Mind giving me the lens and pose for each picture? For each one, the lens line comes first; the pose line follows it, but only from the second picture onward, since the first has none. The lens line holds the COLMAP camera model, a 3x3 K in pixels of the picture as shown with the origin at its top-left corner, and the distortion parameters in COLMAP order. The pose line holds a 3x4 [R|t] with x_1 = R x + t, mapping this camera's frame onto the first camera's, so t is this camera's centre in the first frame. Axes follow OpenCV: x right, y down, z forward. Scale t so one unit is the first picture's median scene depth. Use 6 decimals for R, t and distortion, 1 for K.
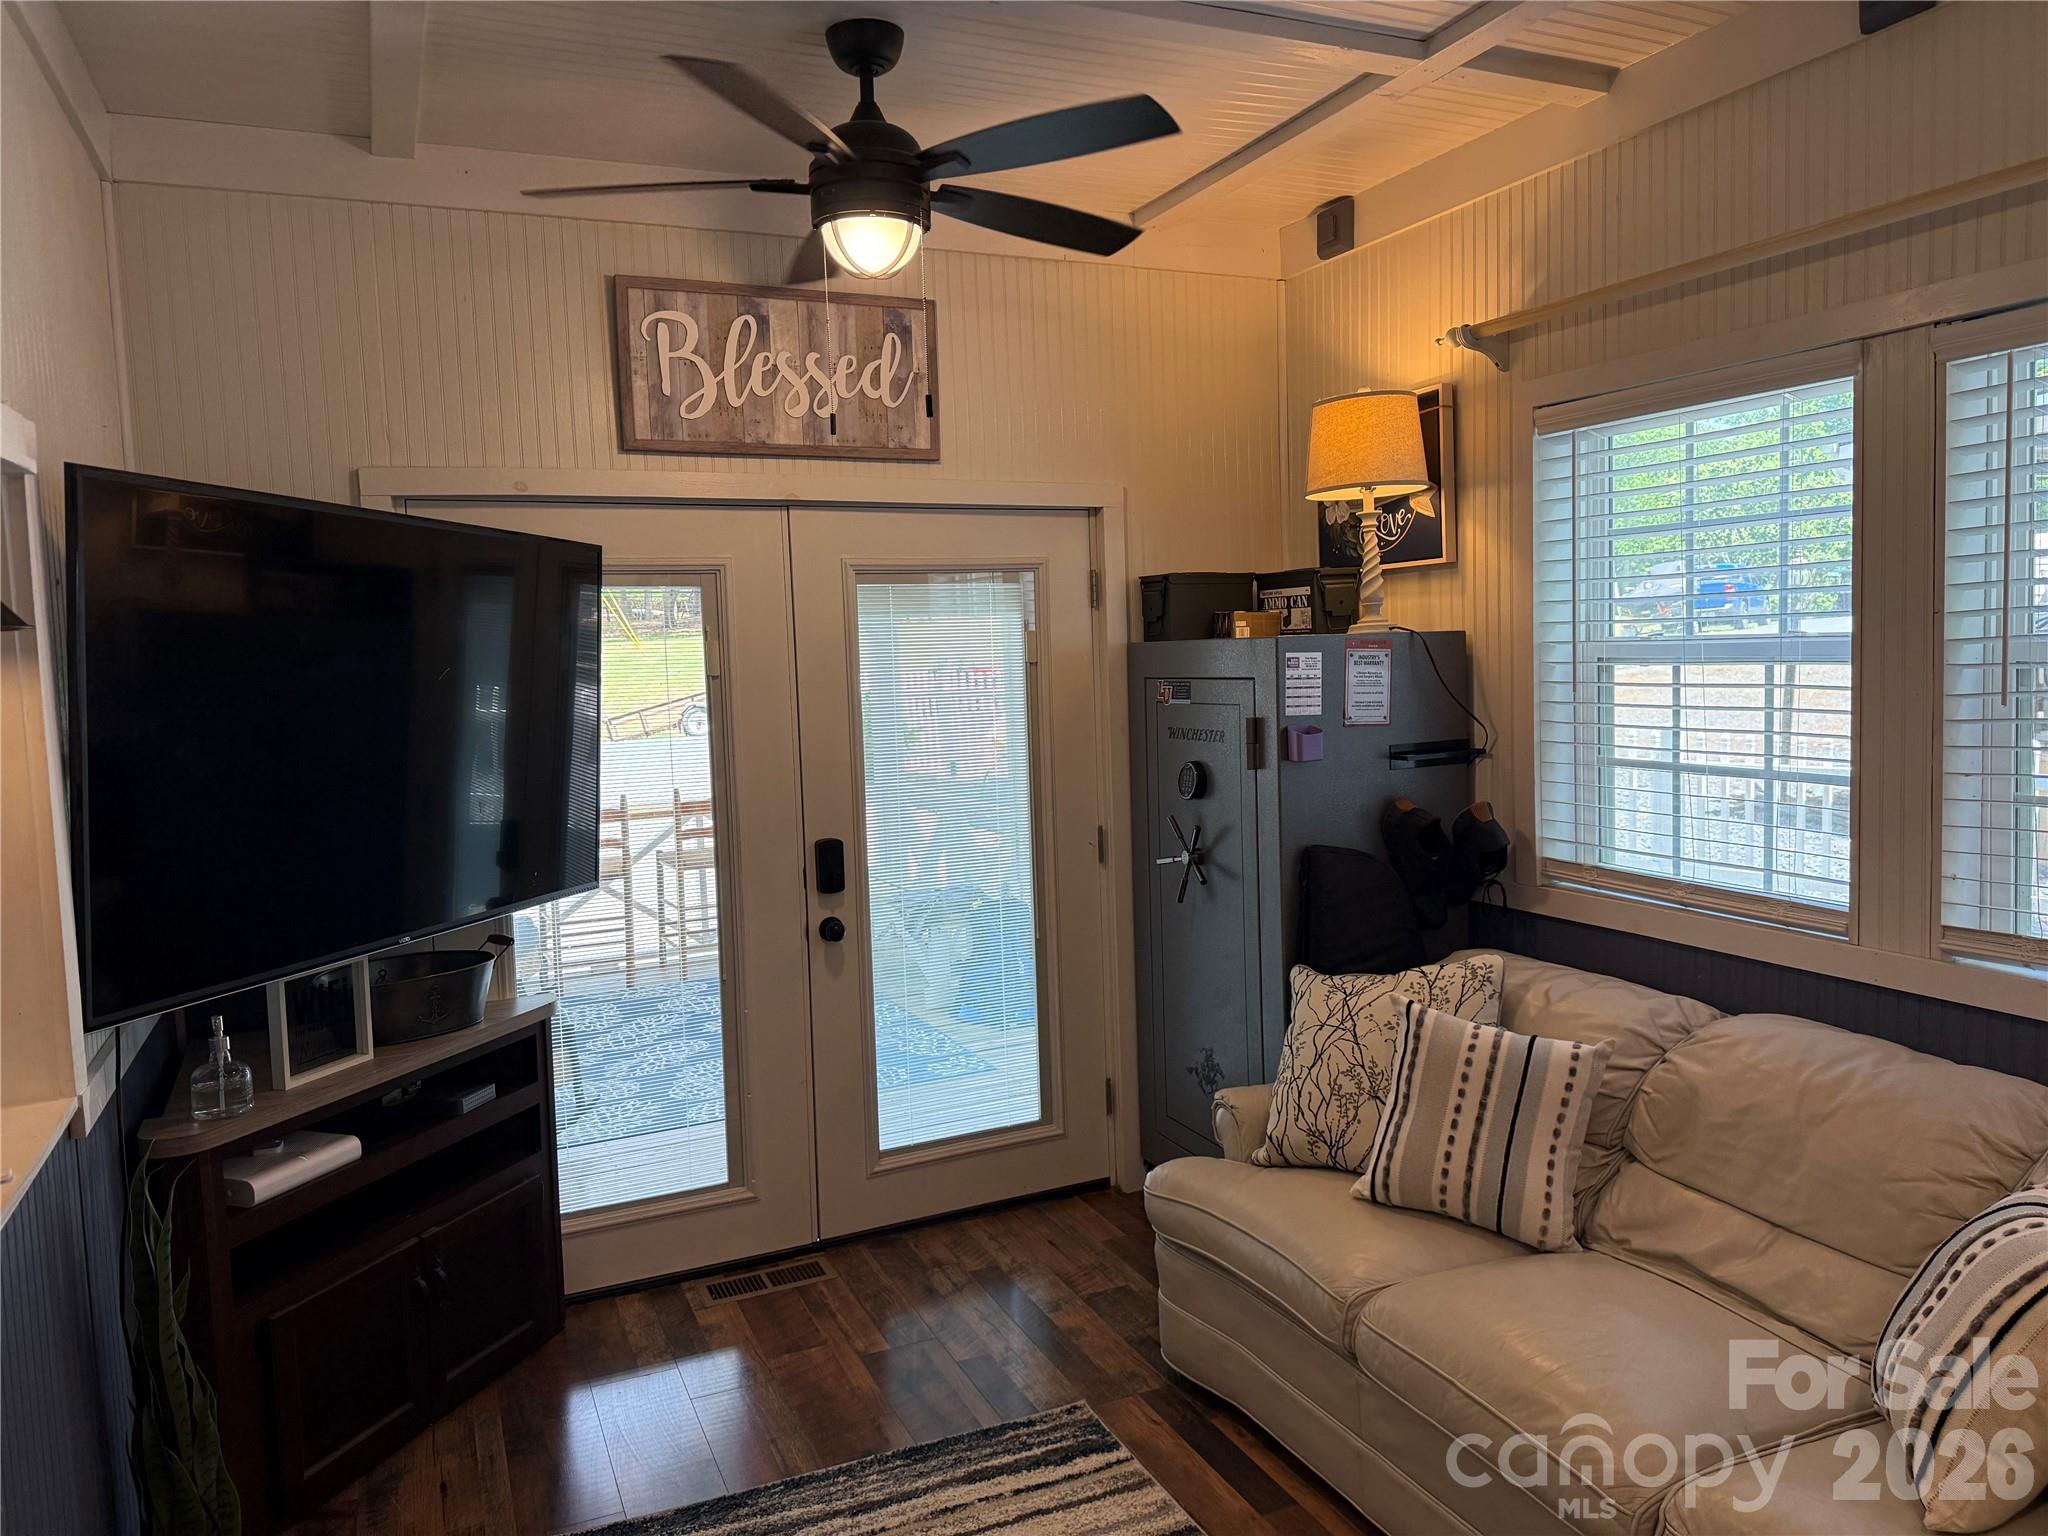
lens RADIAL K [[1443.3, 0, 1024.2], [0, 1443.3, 753.0], [0, 0, 1]] dist [0.058722, -0.070622]
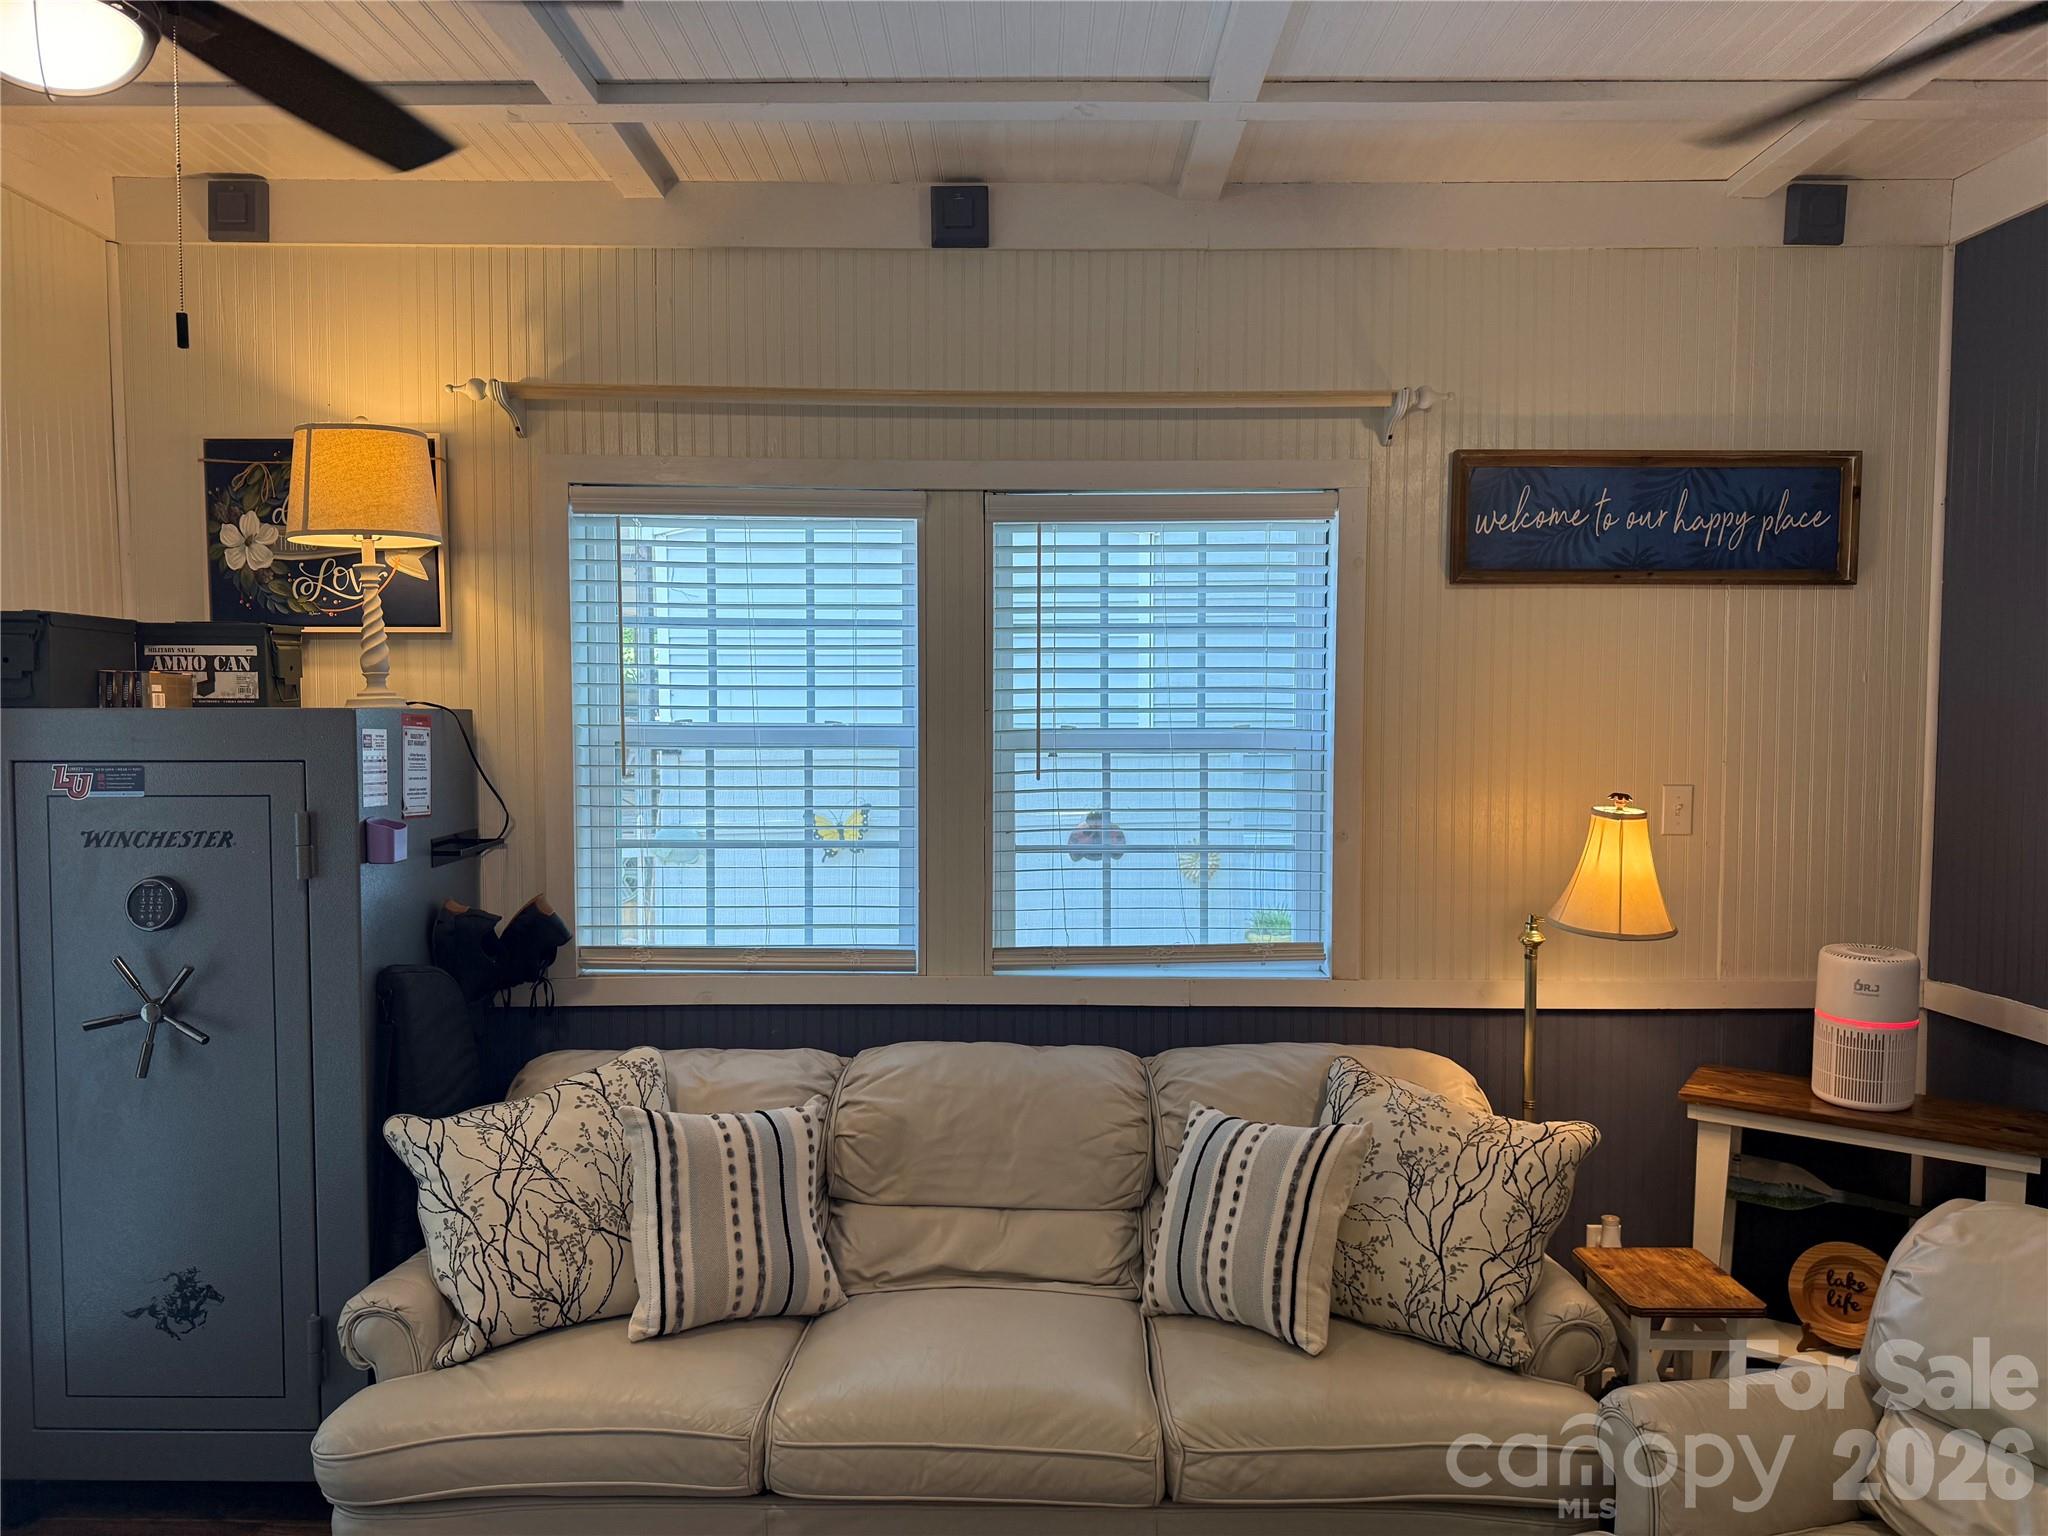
lens RADIAL K [[1443.3, 0, 1039.1], [0, 1443.3, 768.6], [0, 0, 1]] dist [0.058722, -0.070622]
pose [[0.404587, -0.007567, 0.914468, -0.462439], [0.050645, 0.998617, -0.014144, -0.019532], [-0.913096, 0.052035, 0.404411, 0.372778]]
